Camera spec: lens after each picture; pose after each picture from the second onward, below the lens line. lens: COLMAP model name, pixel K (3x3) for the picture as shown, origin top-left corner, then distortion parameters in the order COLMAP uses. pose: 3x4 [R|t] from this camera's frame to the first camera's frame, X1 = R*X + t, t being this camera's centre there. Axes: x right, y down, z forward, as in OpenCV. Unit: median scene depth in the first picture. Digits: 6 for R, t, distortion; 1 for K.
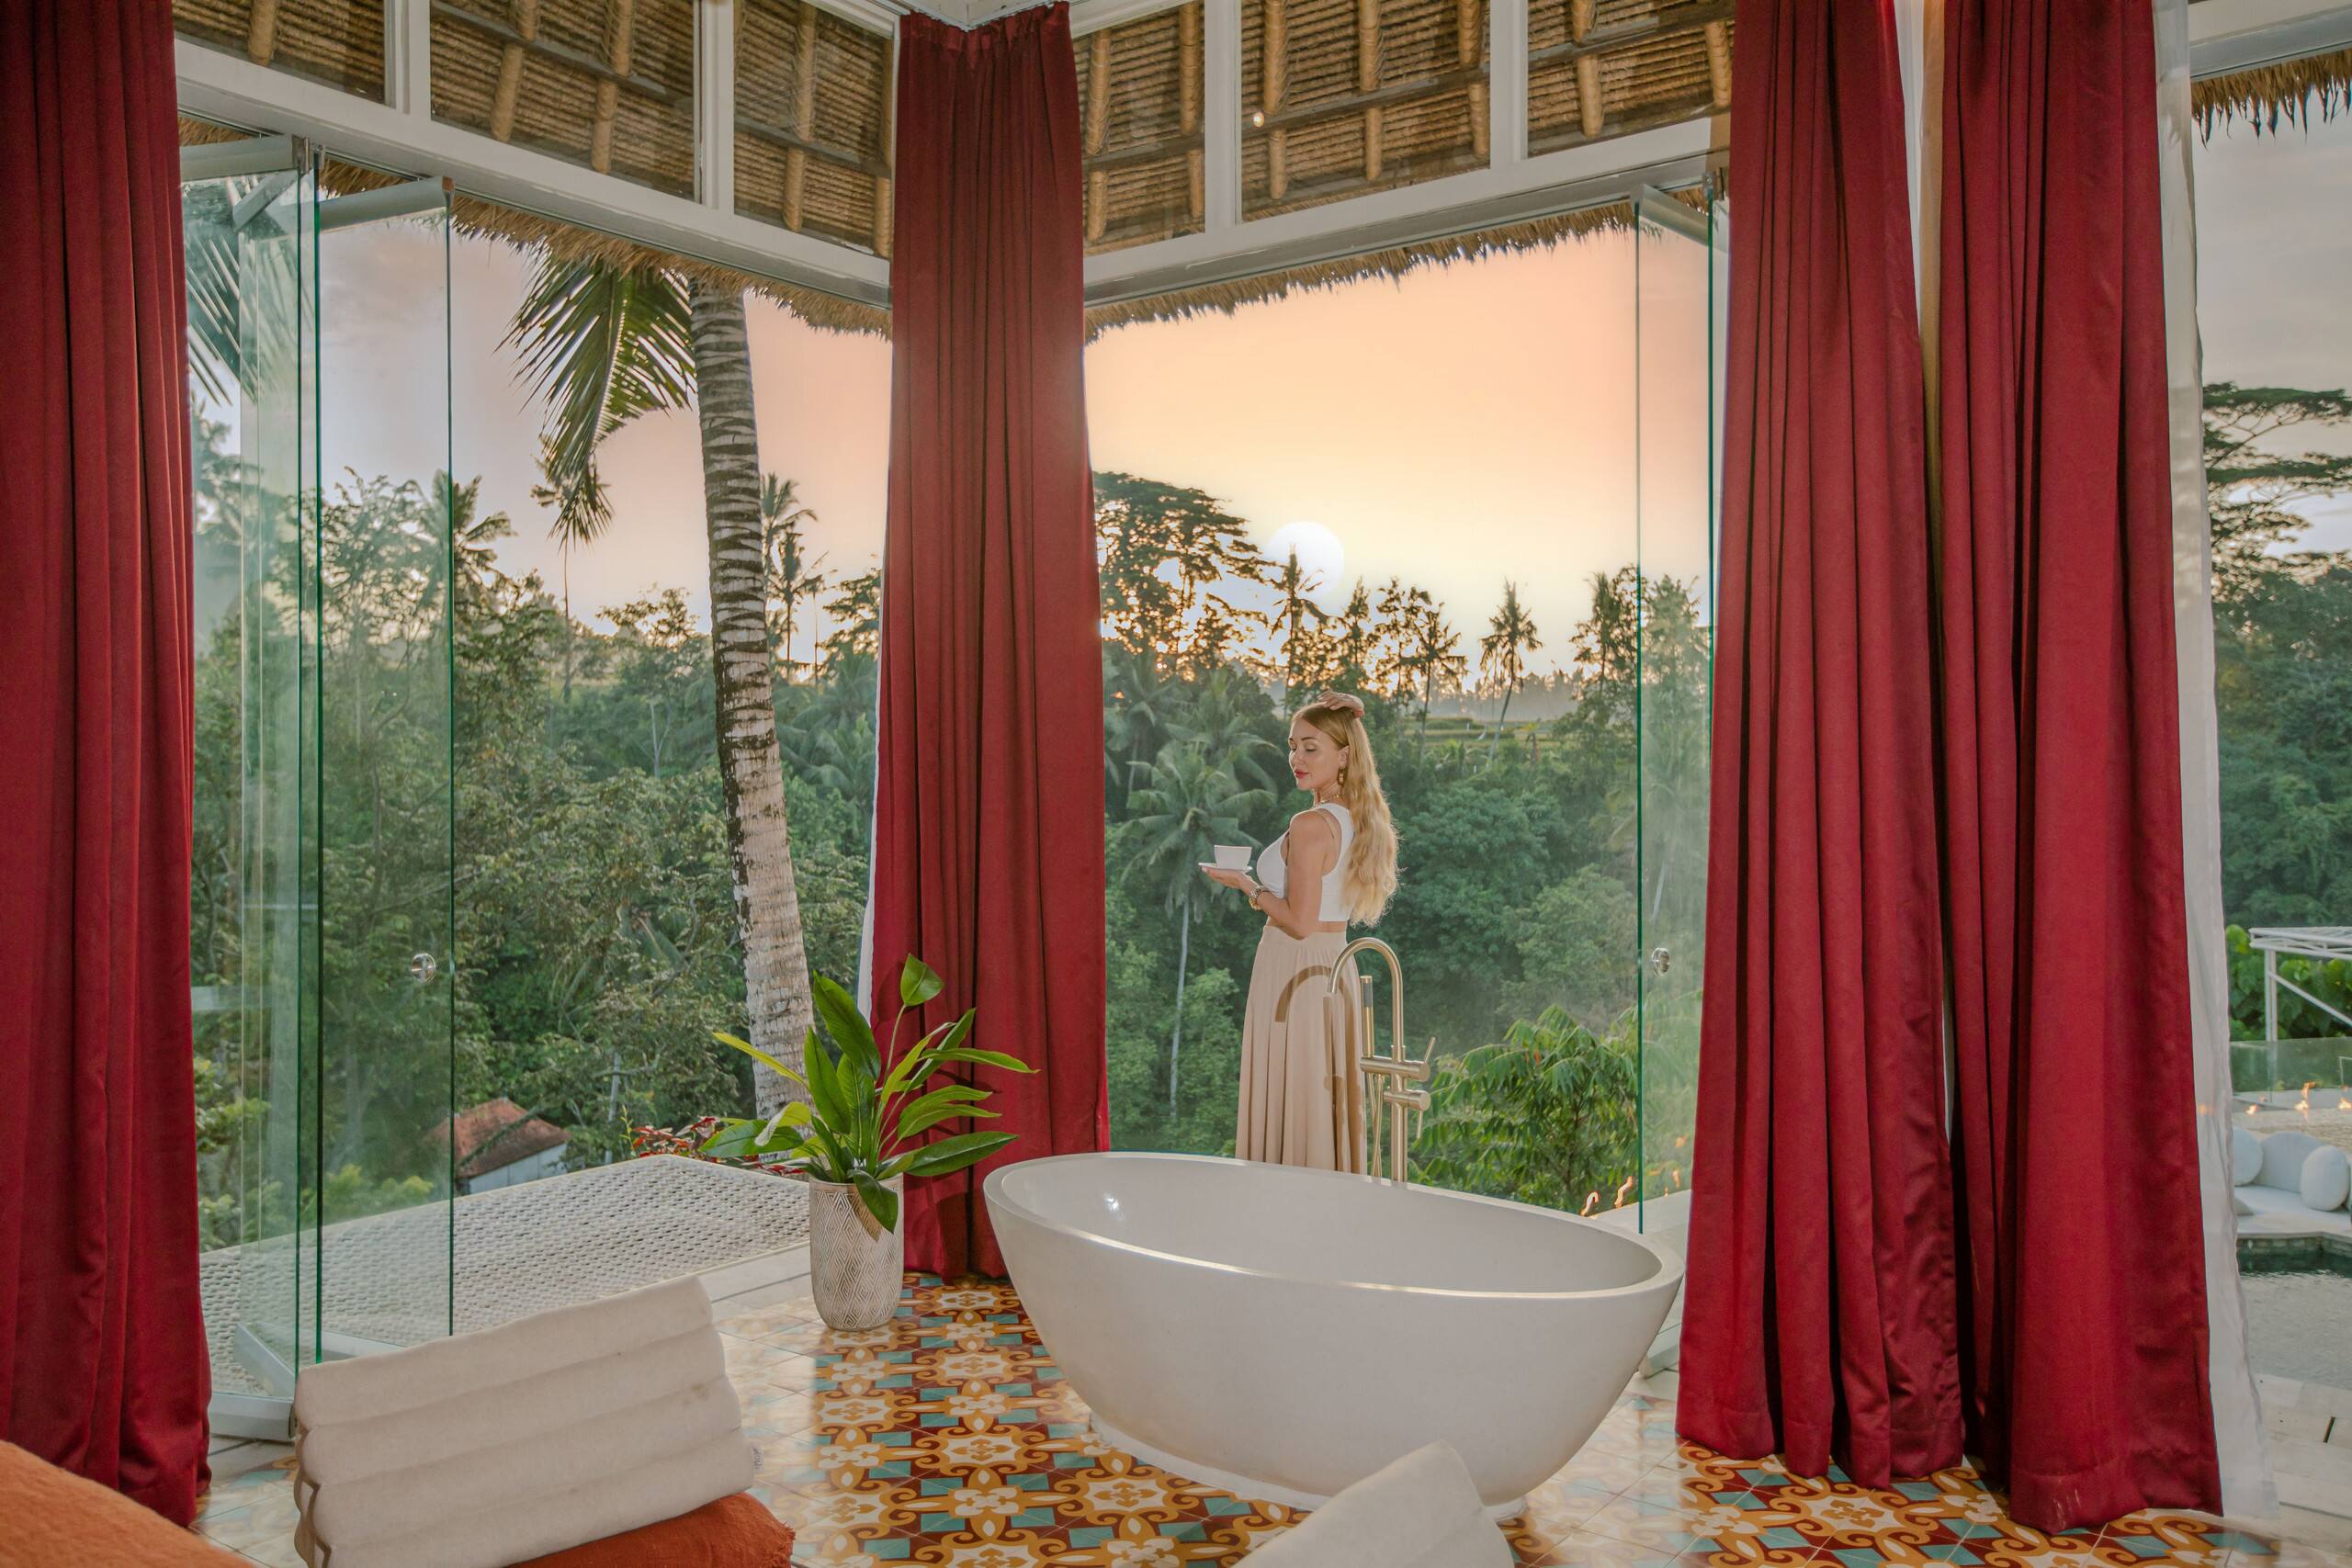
lens RADIAL K [[1826.8, 0, 1160.0], [0, 1826.8, 769.5], [0, 0, 1]] dist [-0.012810, 0.078371]
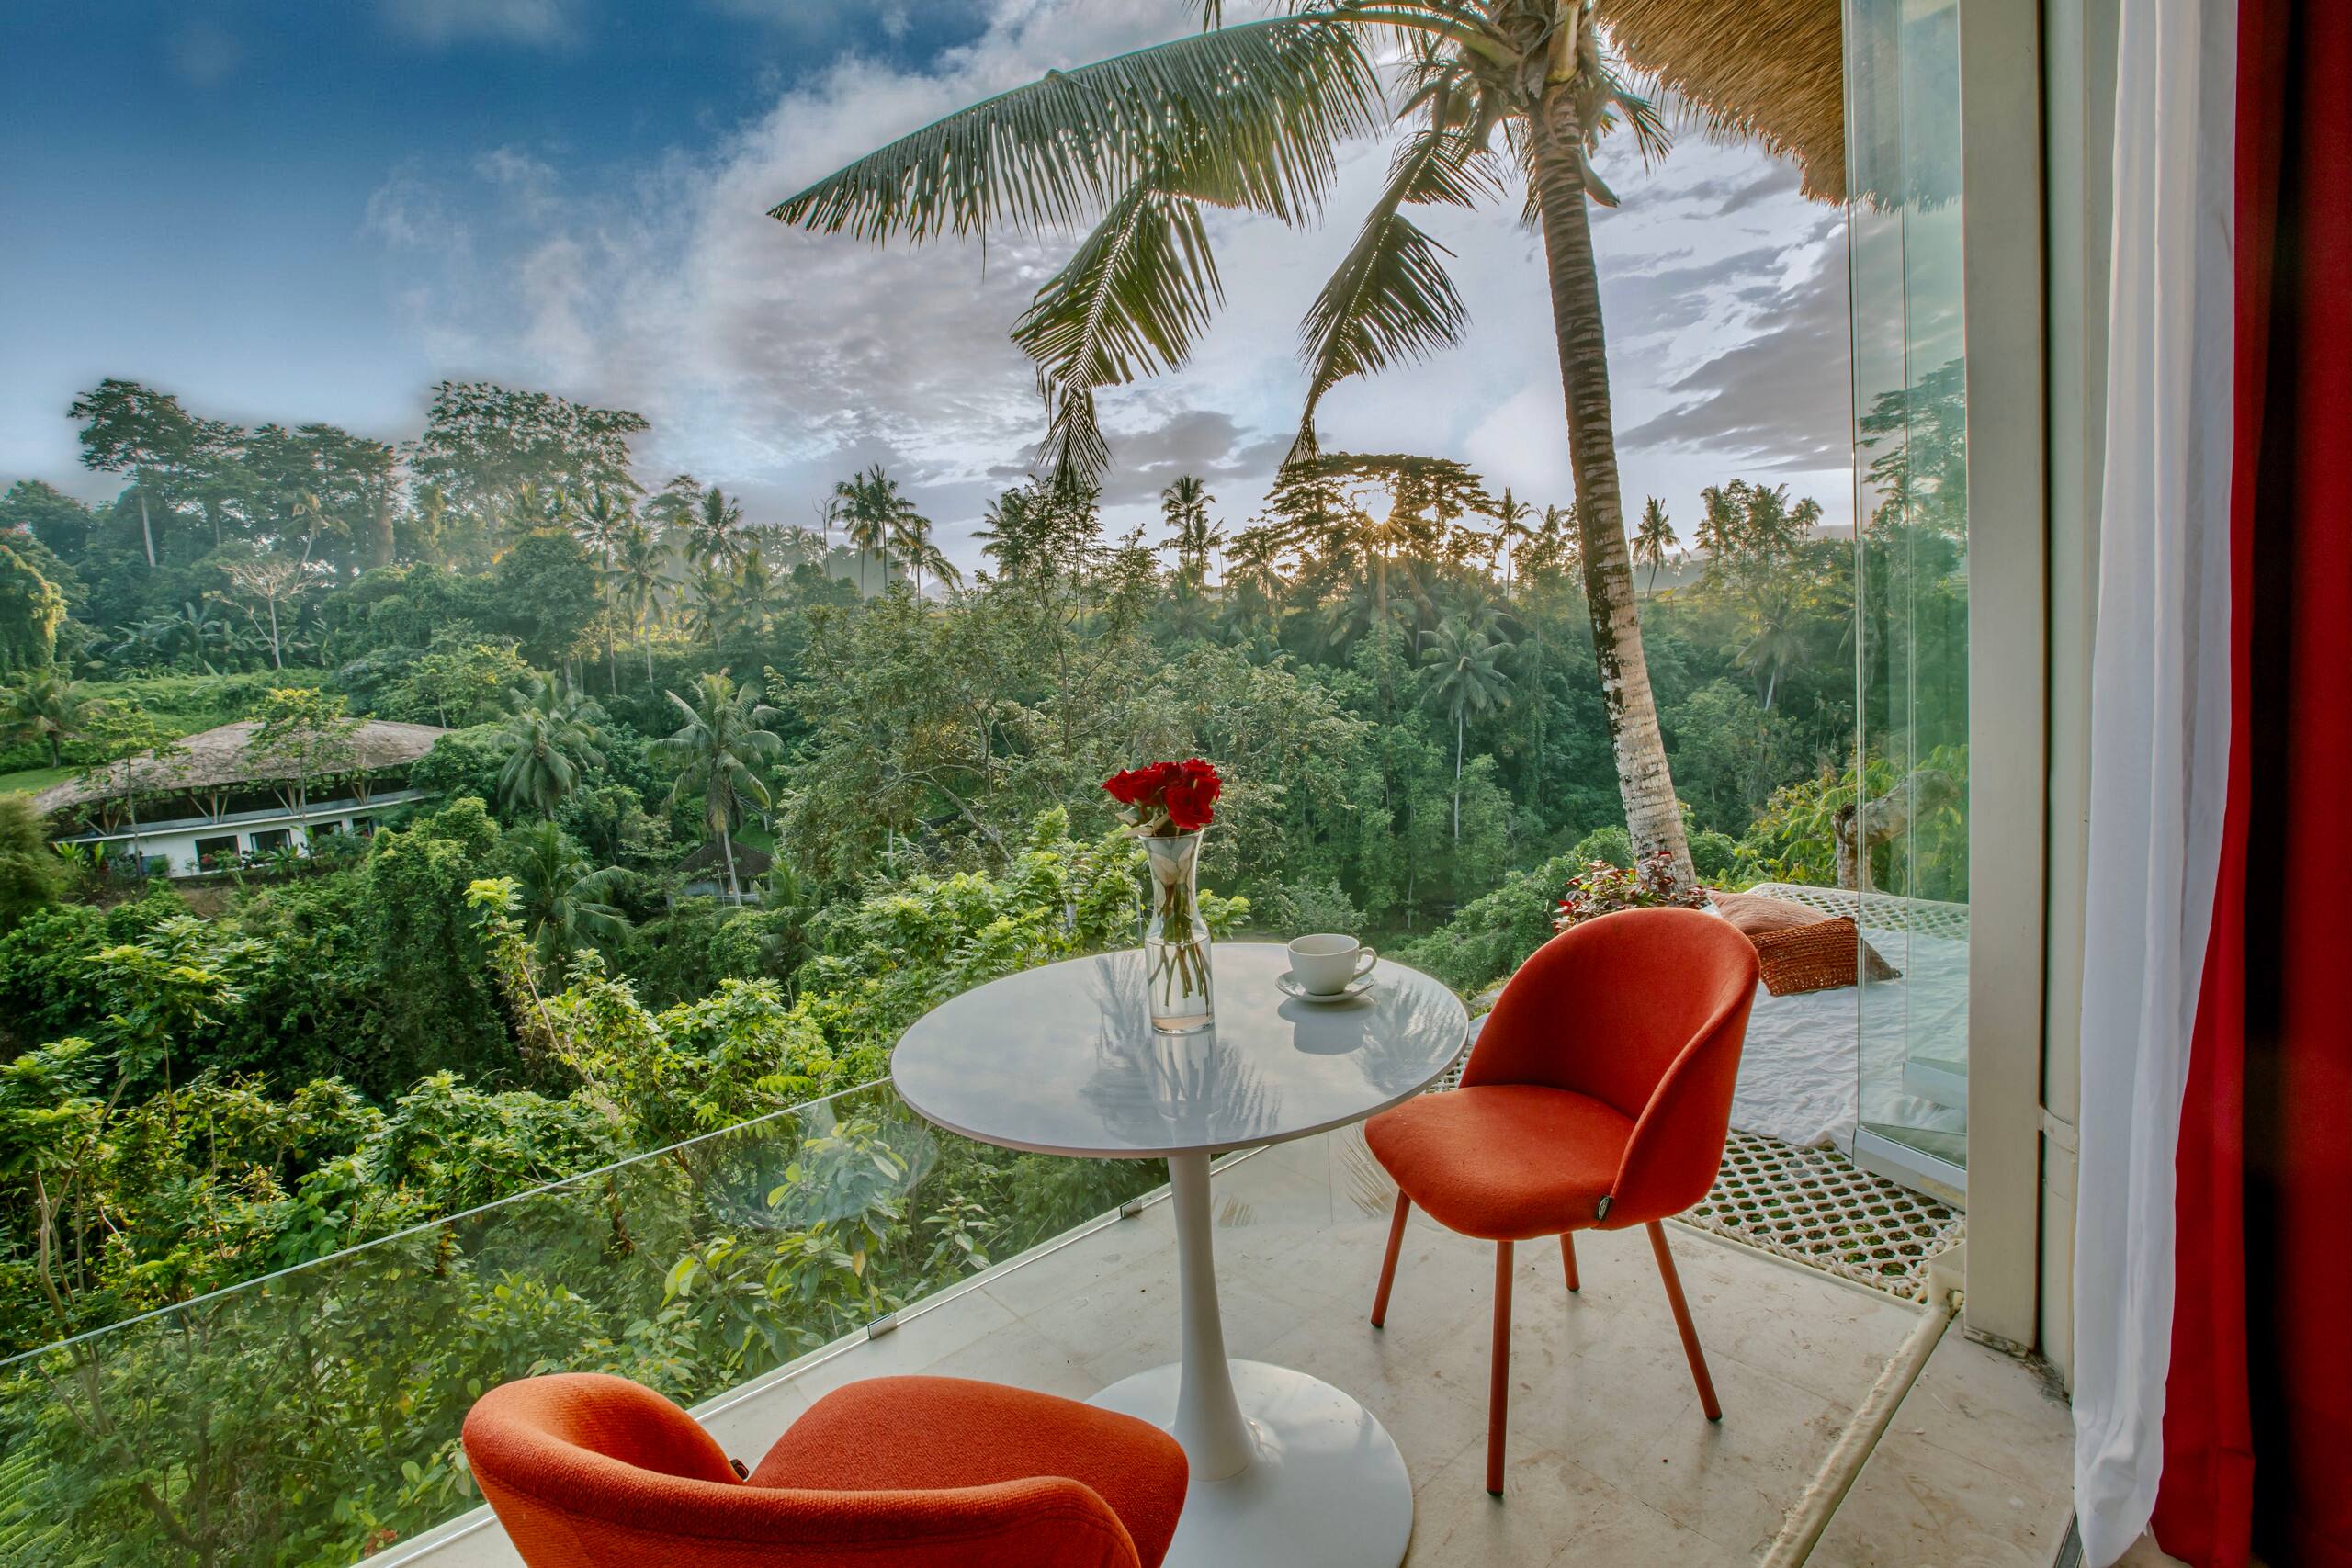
lens RADIAL K [[1067.6, 0, 1160.5], [0, 1067.6, 769.5], [0, 0, 1]] dist [-0.069194, 0.037488]
pose [[0.972885, -0.045559, -0.226757, -0.375819], [0.070898, 0.991954, 0.104885, 0.024625], [0.220154, -0.118117, 0.968287, 0.178916]]
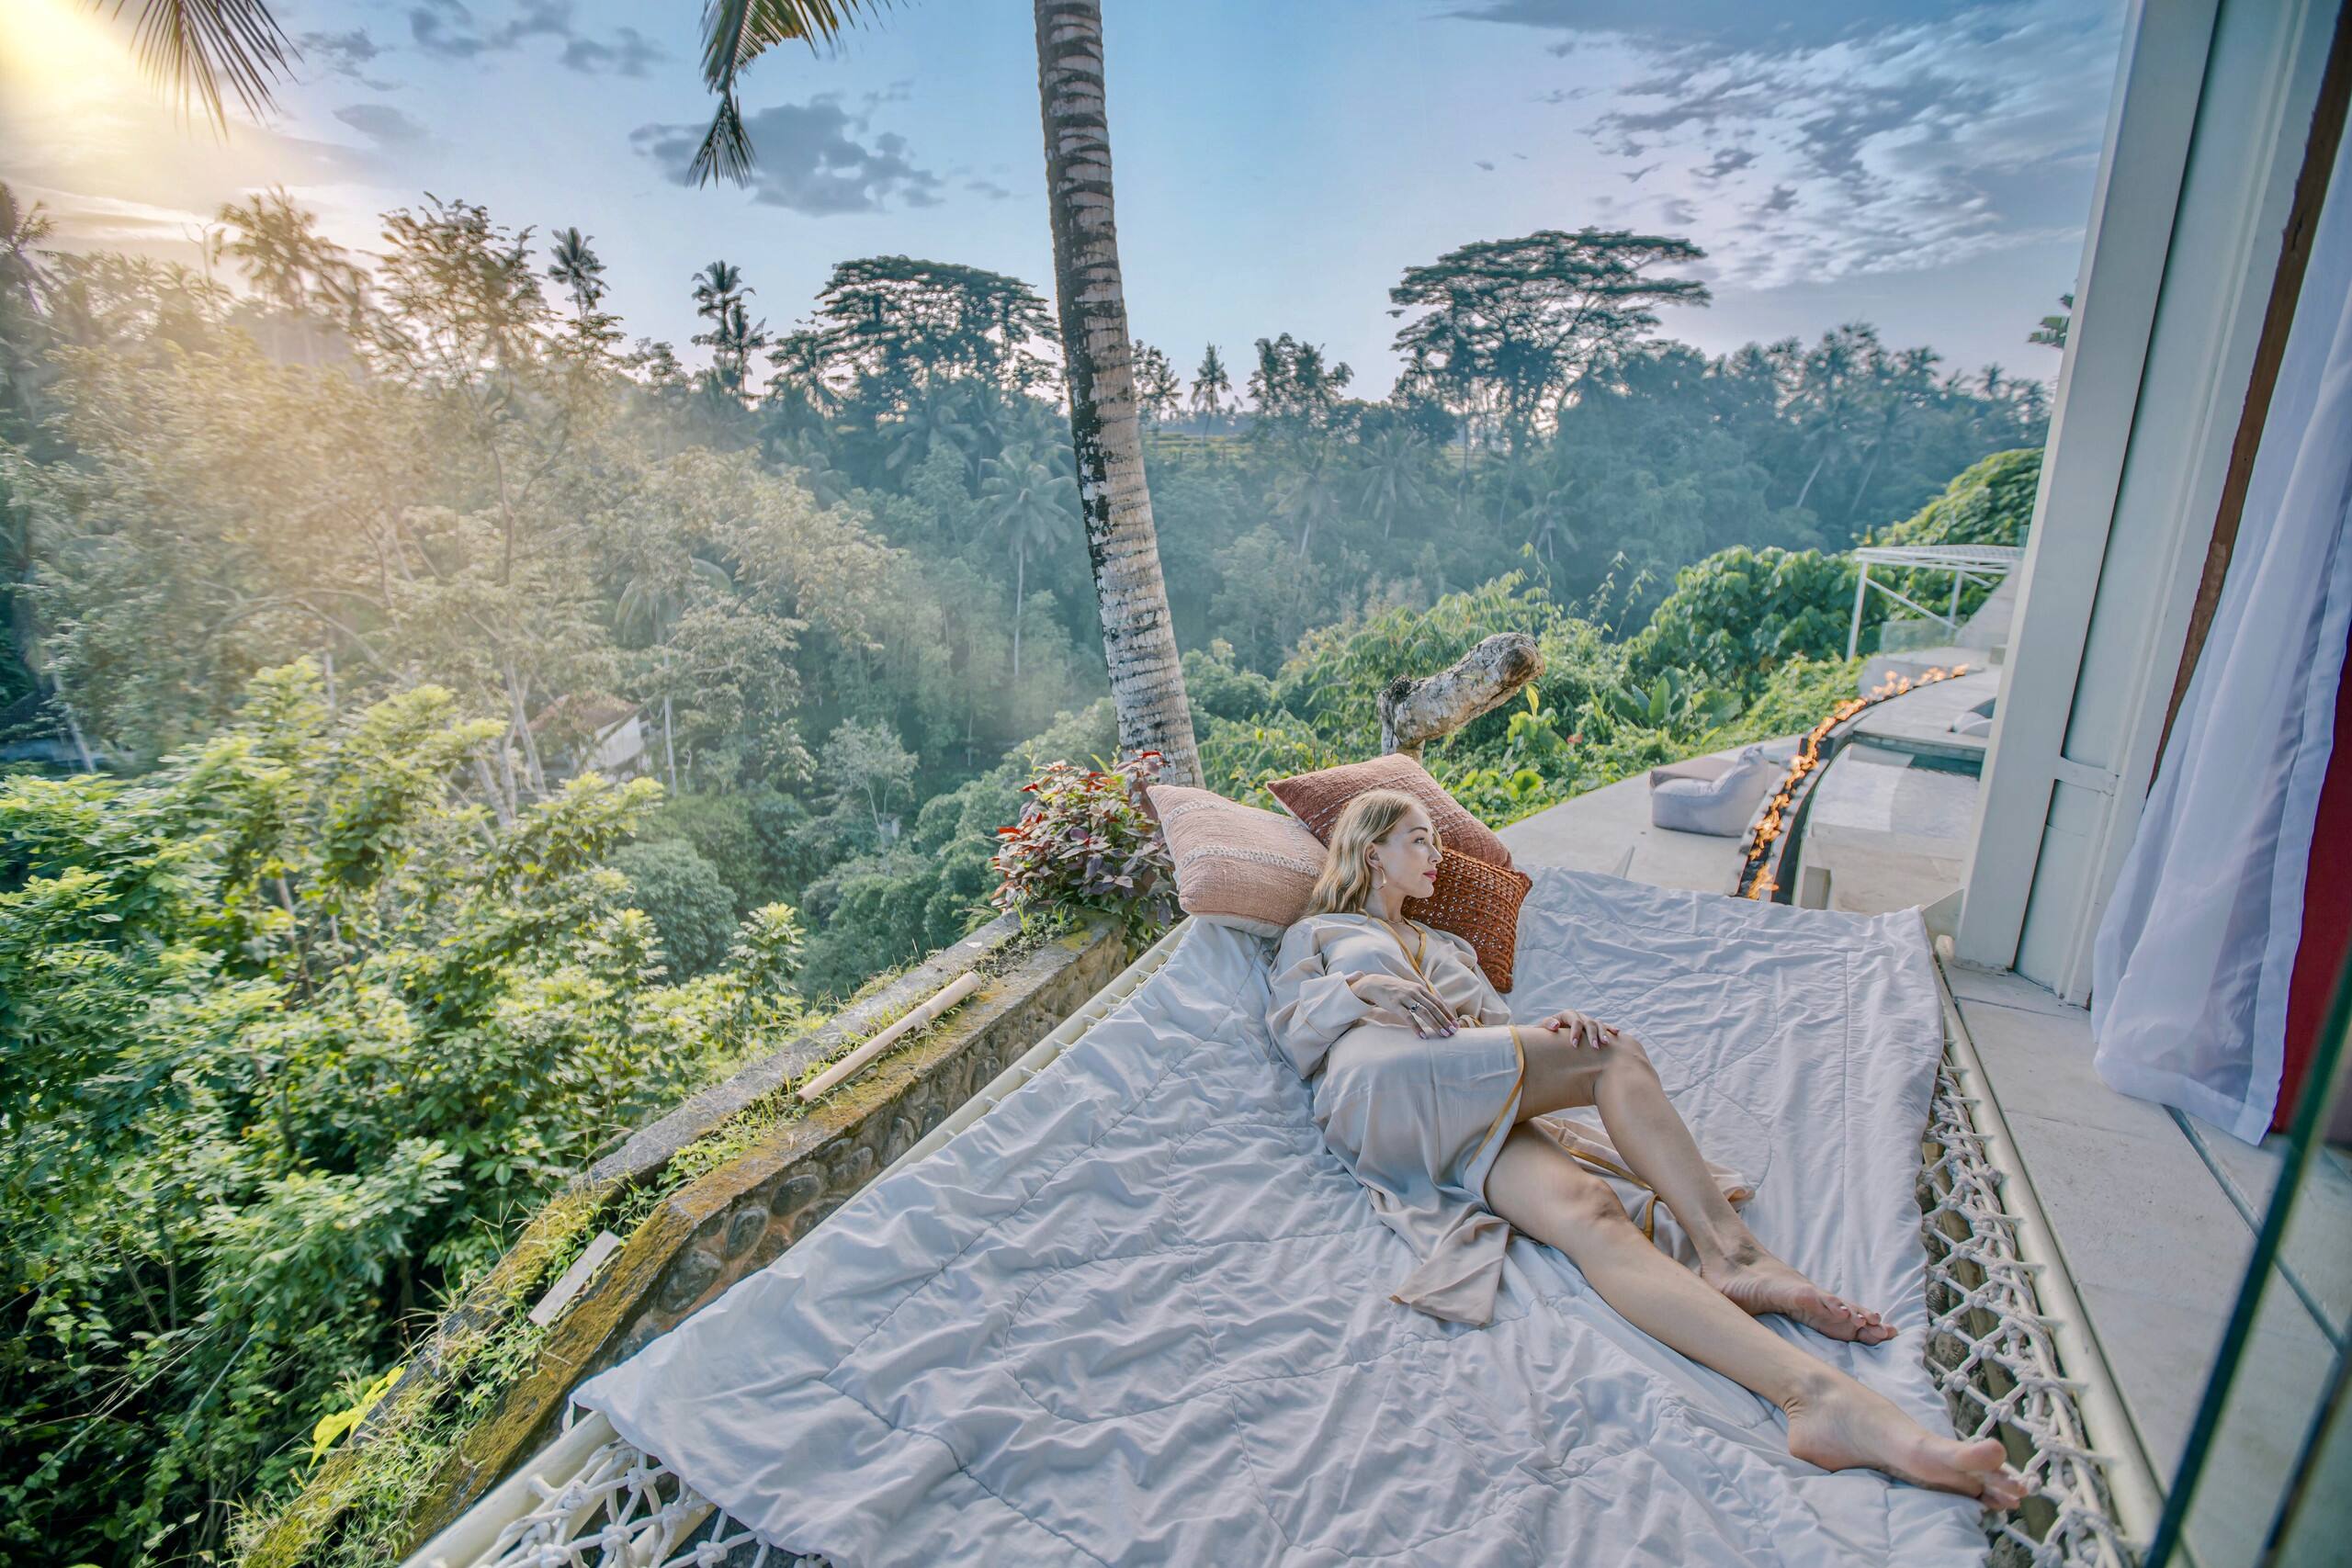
lens RADIAL K [[1066.7, 0, 1162.4], [0, 1066.7, 768.8], [0, 0, 1]] dist [-0.056053, 0.023316]
pose [[0.985451, -0.047148, 0.163289, -0.286371], [0.001257, 0.962748, 0.270397, 0.057678], [-0.169955, -0.266258, 0.948800, 0.470110]]
